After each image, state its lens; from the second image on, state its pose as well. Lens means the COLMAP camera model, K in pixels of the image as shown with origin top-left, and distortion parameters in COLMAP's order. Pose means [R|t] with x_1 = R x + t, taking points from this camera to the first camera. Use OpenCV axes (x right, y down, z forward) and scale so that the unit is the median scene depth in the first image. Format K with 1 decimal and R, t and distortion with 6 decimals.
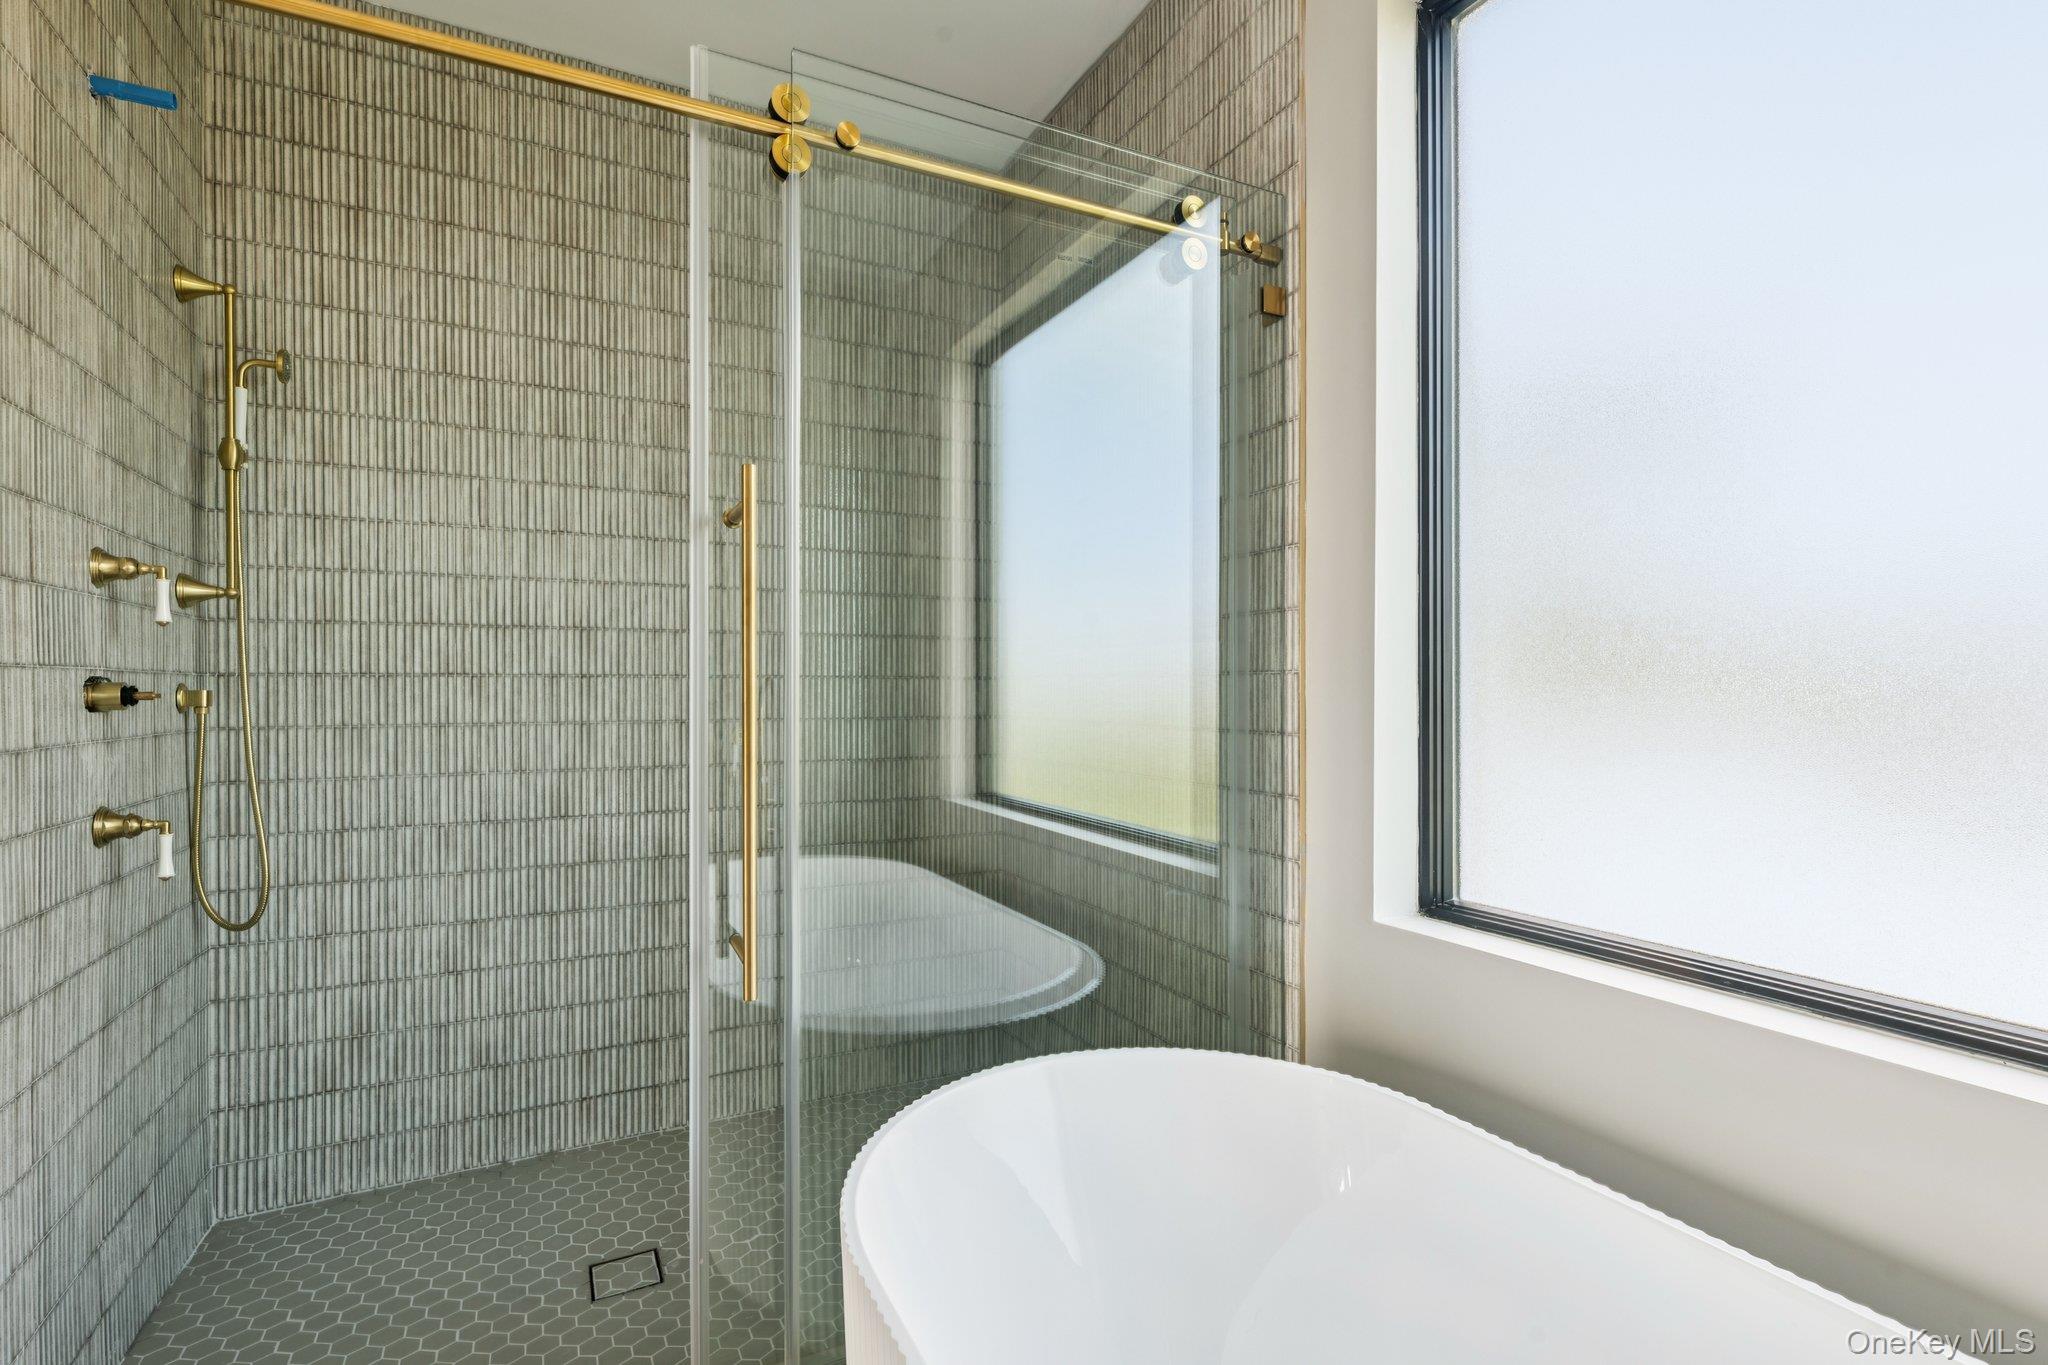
lens RADIAL K [[972.7, 0, 1022.4], [0, 972.7, 694.7], [0, 0, 1]] dist [-0.000099, -0.000065]
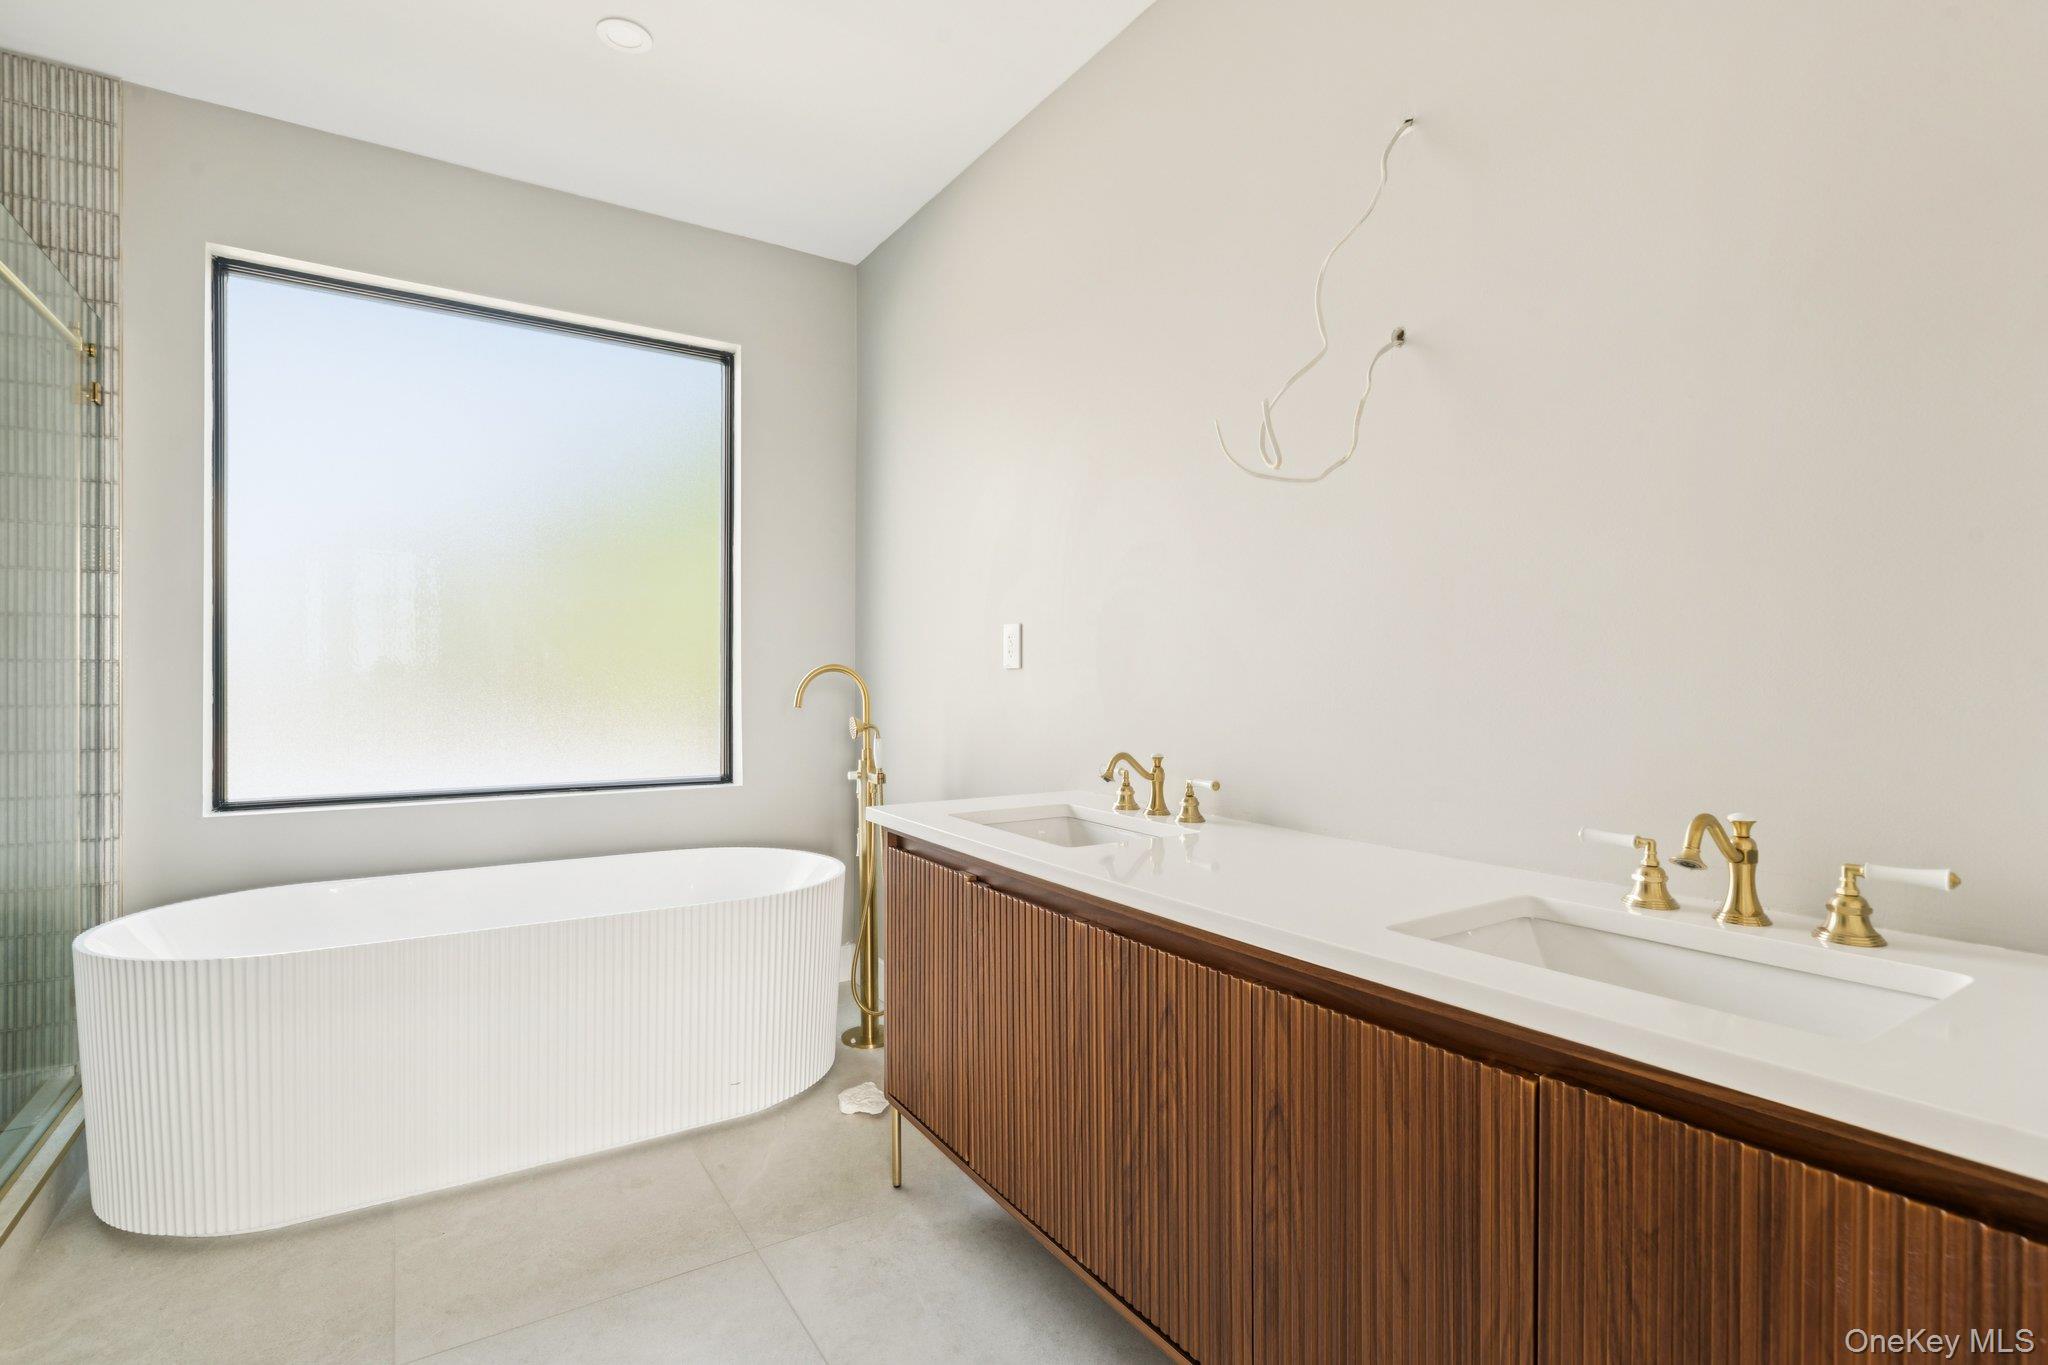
lens RADIAL K [[963.0, 0, 1024.0], [0, 963.0, 682.5], [0, 0, 1]] dist [0.000633, -0.000182]
pose [[-0.120596, -0.002855, 0.992698, -1.264143], [0.000677, 0.999995, 0.002958, 0.003762], [-0.992701, 0.001029, -0.120593, -0.145232]]
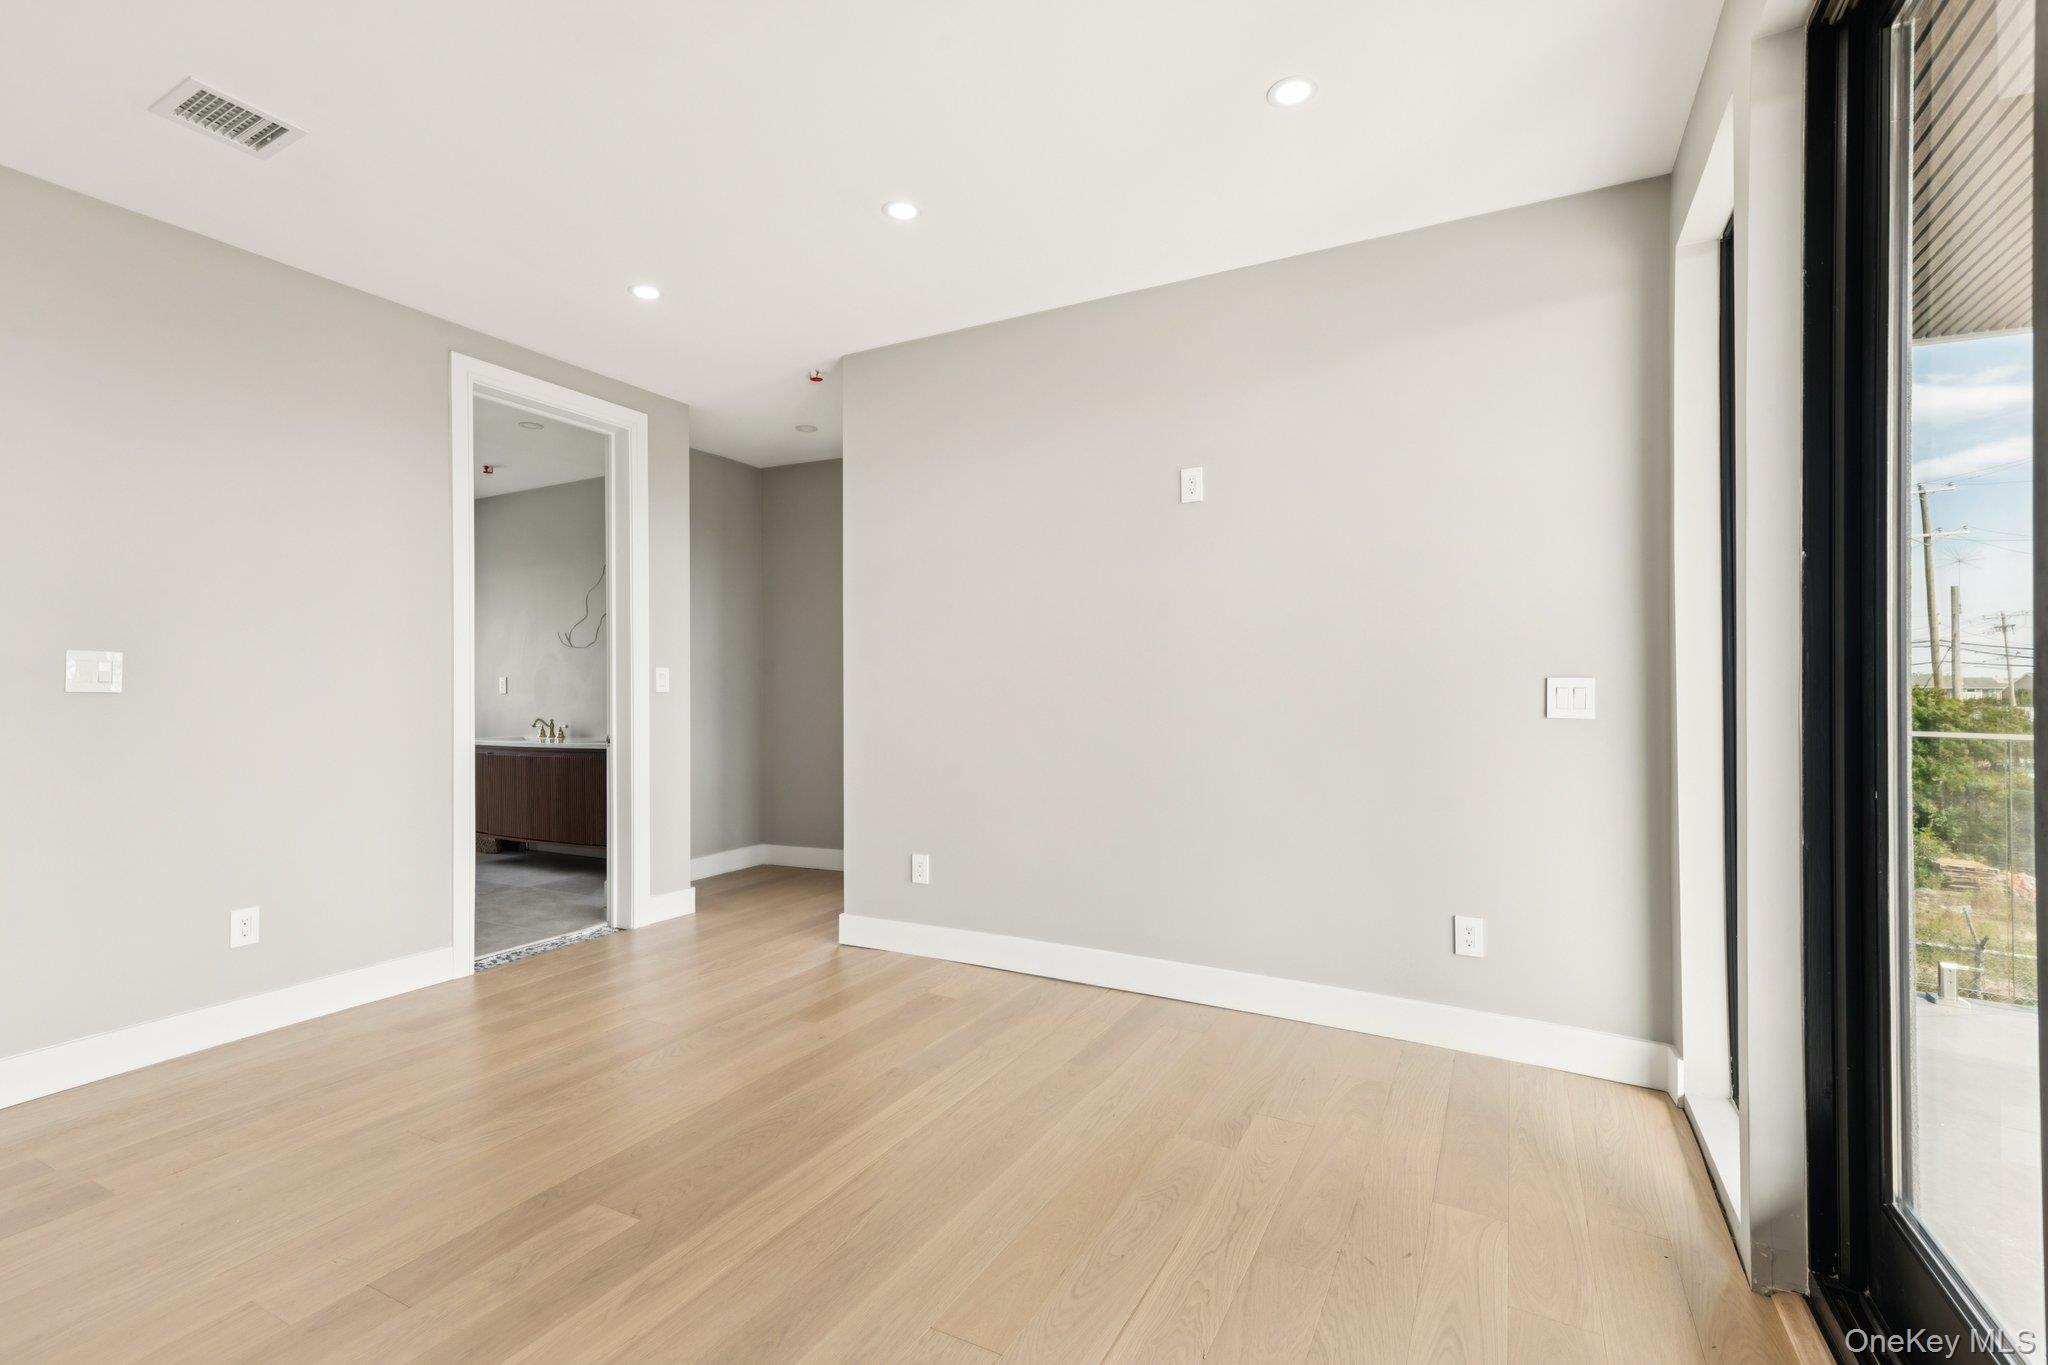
lens RADIAL K [[923.2, 0, 1024.0], [0, 923.2, 682.5], [0, 0, 1]] dist [0.001996, 0.000087]
pose [[-0.584573, 0.007459, 0.811307, -4.368879], [0.001199, 0.999965, -0.008330, -0.025507], [-0.811340, -0.003897, -0.584561, 0.204336]]
